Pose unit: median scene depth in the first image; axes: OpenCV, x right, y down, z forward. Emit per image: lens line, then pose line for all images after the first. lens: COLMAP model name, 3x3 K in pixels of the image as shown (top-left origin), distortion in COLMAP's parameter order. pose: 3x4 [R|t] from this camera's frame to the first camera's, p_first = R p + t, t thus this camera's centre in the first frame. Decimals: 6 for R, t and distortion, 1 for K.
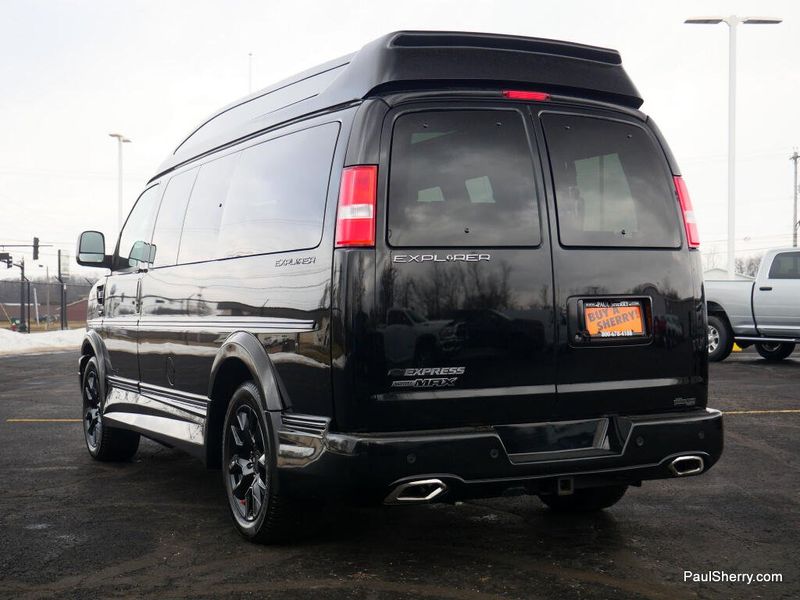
lens RADIAL K [[1227.0, 0, 400.0], [0, 1227.0, 300.0], [0, 0, 1]] dist [0.010633, 0.113989]
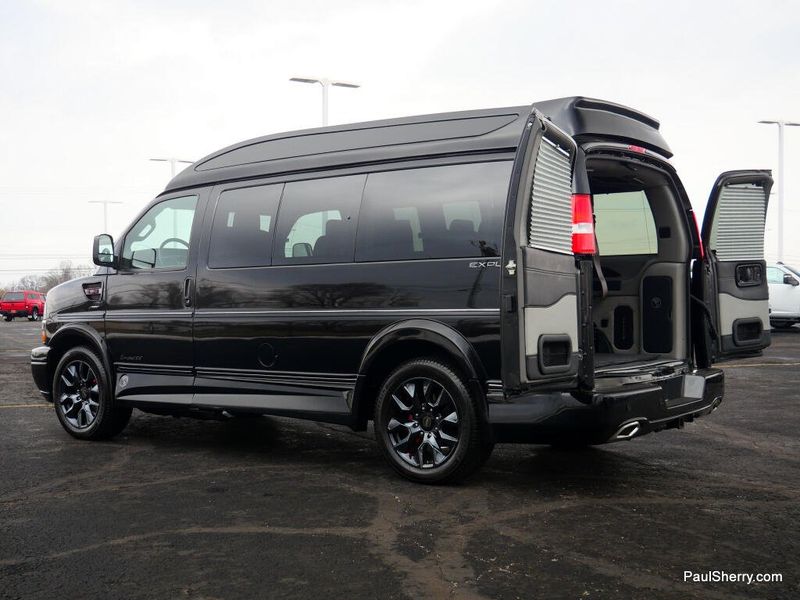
lens RADIAL K [[1012.3, 0, 400.0], [0, 1012.3, 300.0], [0, 0, 1]] dist [-0.003135, 0.009066]
pose [[0.892701, -0.001679, 0.450647, -0.638248], [0.001855, 0.999998, 0.000051, 0.006135], [-0.450646, 0.000790, 0.892702, 0.081325]]
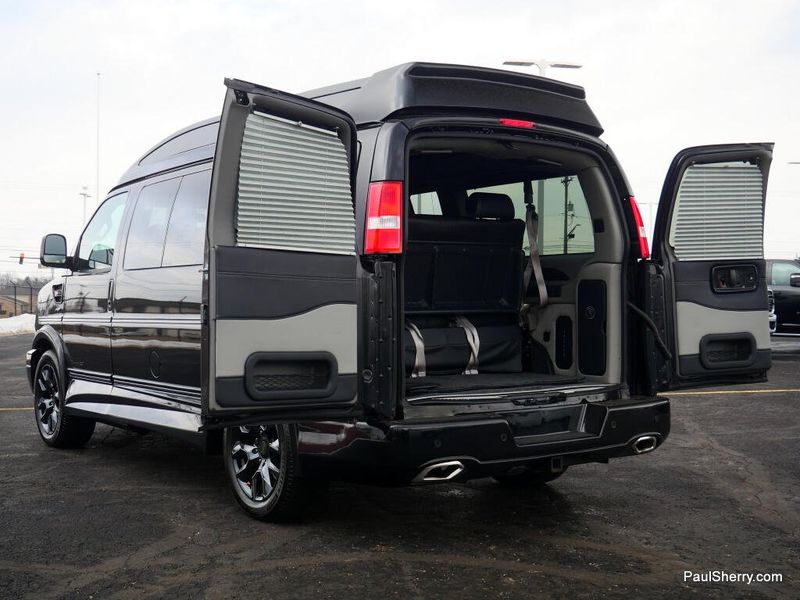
lens RADIAL K [[1068.5, 0, 400.0], [0, 1068.5, 300.0], [0, 0, 1]] dist [0.019638, 0.032849]
pose [[0.985874, 0.006216, 0.167372, -0.163782], [-0.006509, 0.999978, 0.001201, -0.002476], [-0.167361, -0.002273, 0.985893, 0.035081]]
